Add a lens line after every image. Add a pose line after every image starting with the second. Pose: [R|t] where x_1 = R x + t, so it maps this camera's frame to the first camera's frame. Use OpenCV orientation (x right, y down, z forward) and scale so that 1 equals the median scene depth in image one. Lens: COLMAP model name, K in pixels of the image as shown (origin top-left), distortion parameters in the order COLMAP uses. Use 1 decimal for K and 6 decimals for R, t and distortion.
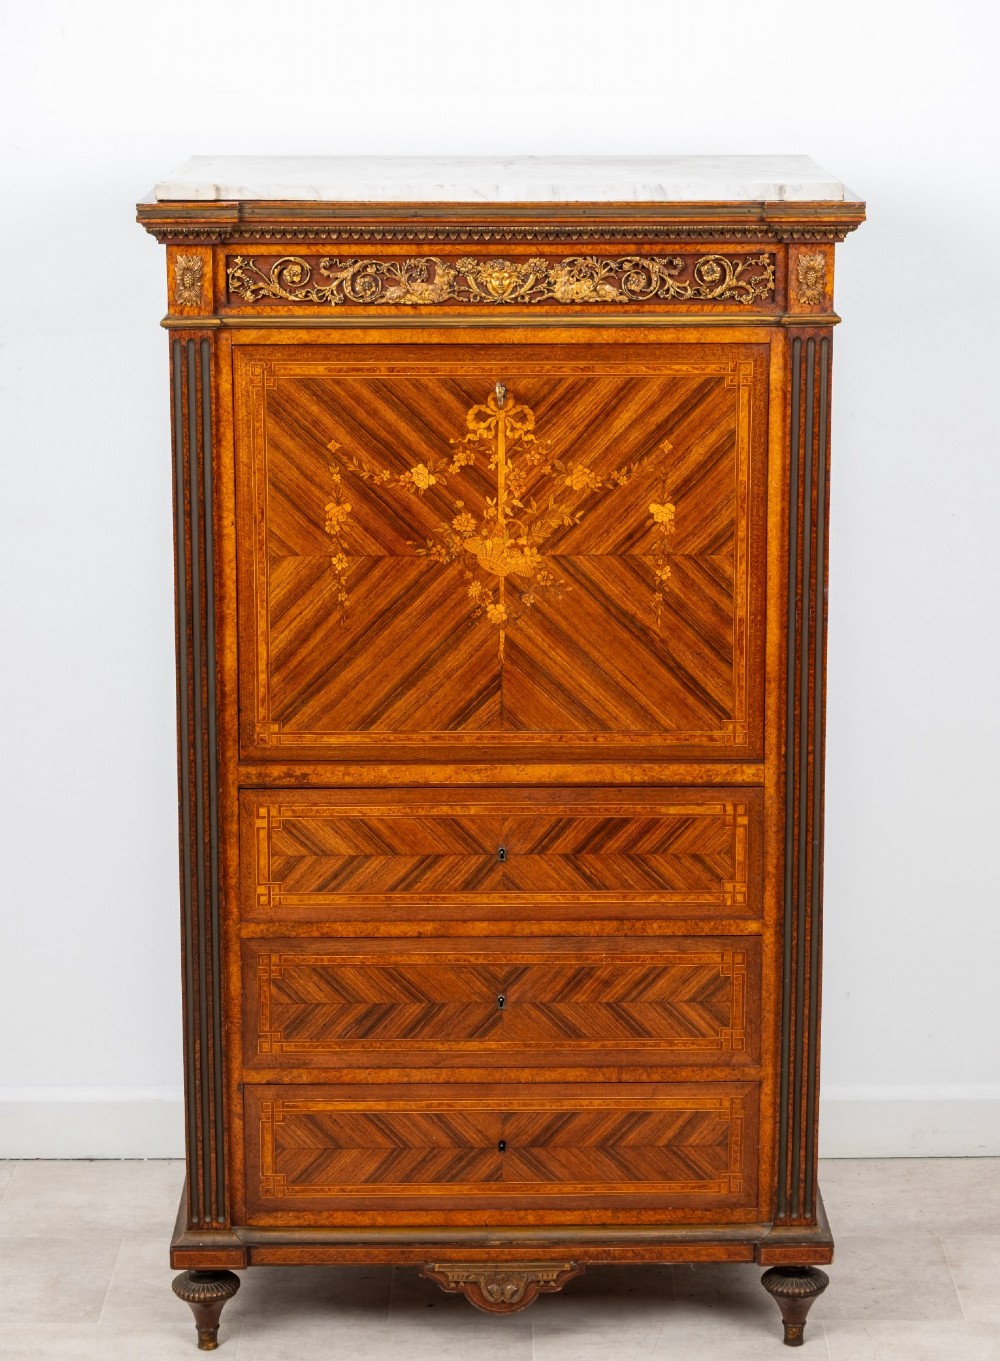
lens RADIAL K [[3359.7, 0, 523.1], [0, 3359.7, 510.2], [0, 0, 1]] dist [0.338858, -4.190678]
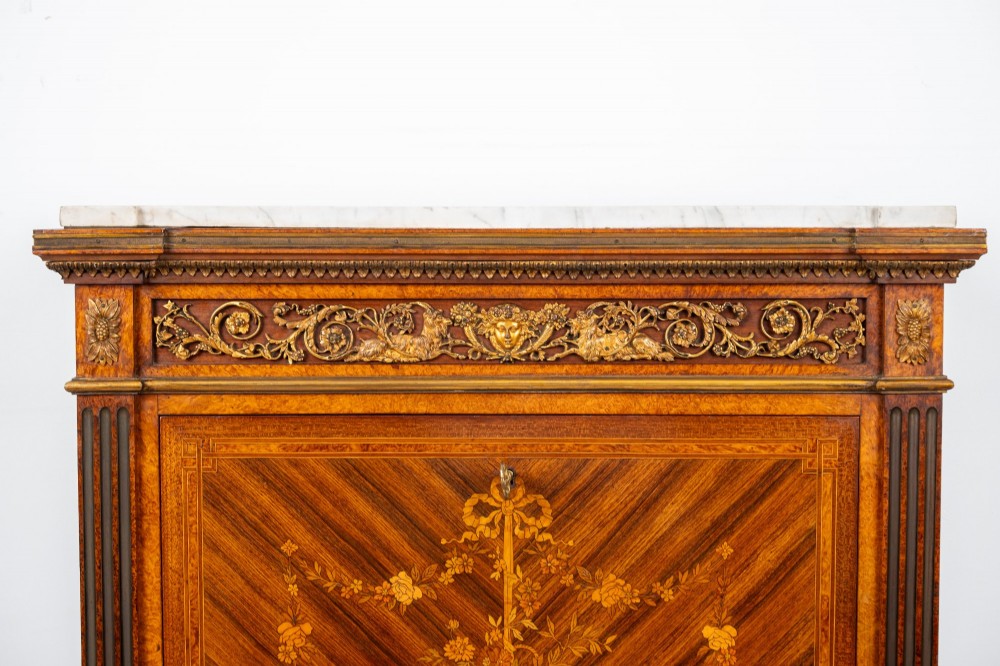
lens RADIAL K [[2225.5, 0, 500.0], [0, 2225.5, 333.0], [0, 0, 1]] dist [0.318535, -6.333610]
pose [[0.999409, 0.001640, -0.034334, 0.009064], [-0.005622, 0.993210, -0.116196, -0.008805], [0.033911, 0.116320, 0.992633, 0.493830]]
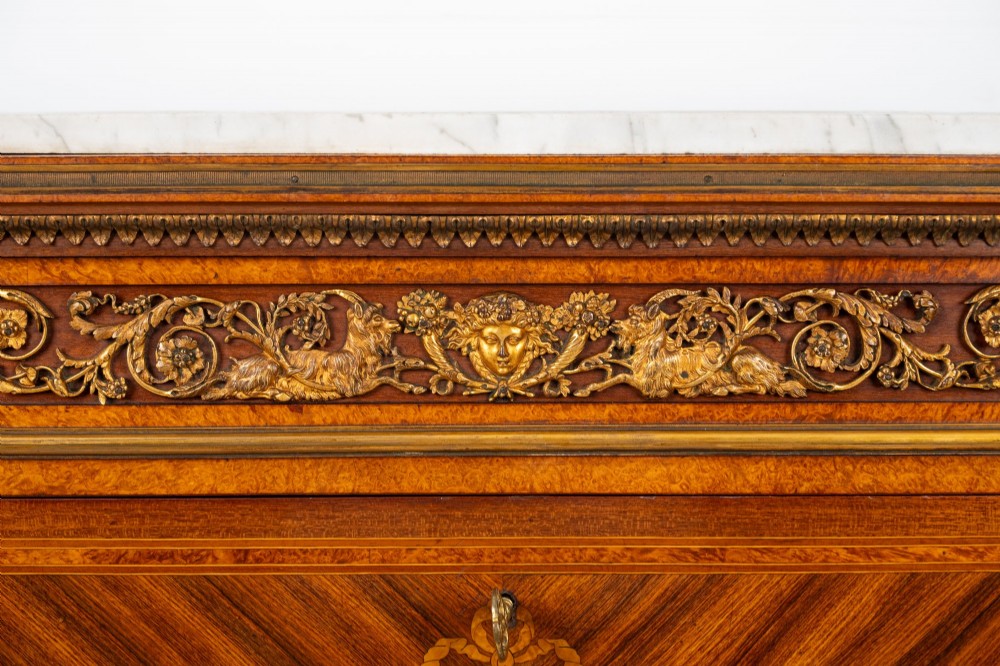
lens RADIAL K [[2225.5, 0, 500.0], [0, 2225.5, 333.0], [0, 0, 1]] dist [0.318535, -6.333610]
pose [[0.999993, 0.000963, -0.003642, -0.005964], [-0.001190, 0.998027, -0.062779, -0.052249], [0.003575, 0.062783, 0.998021, 0.722303]]
